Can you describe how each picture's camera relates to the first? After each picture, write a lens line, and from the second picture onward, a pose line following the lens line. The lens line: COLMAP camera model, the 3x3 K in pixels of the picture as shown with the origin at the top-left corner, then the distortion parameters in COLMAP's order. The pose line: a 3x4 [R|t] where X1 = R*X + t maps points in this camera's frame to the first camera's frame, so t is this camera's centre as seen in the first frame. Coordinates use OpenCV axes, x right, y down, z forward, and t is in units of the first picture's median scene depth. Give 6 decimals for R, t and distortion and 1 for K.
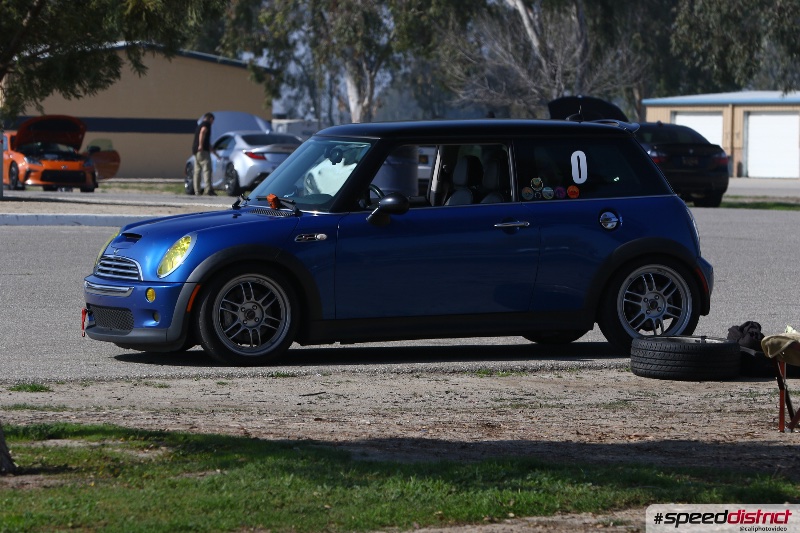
lens RADIAL K [[4350.4, 0, 400.0], [0, 4350.4, 266.5], [0, 0, 1]] dist [0.095686, -6.787293]
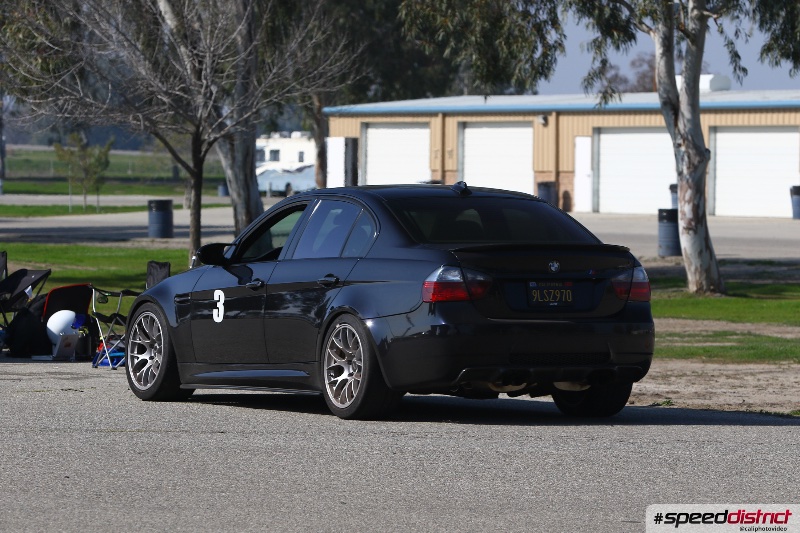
lens RADIAL K [[4350.4, 0, 400.0], [0, 4350.4, 266.5], [0, 0, 1]] dist [0.095686, -6.787293]
pose [[0.996959, -0.006344, 0.077667, 0.009814], [0.006411, 0.999979, -0.000611, -0.010182], [-0.077661, 0.001107, 0.996979, 0.245242]]
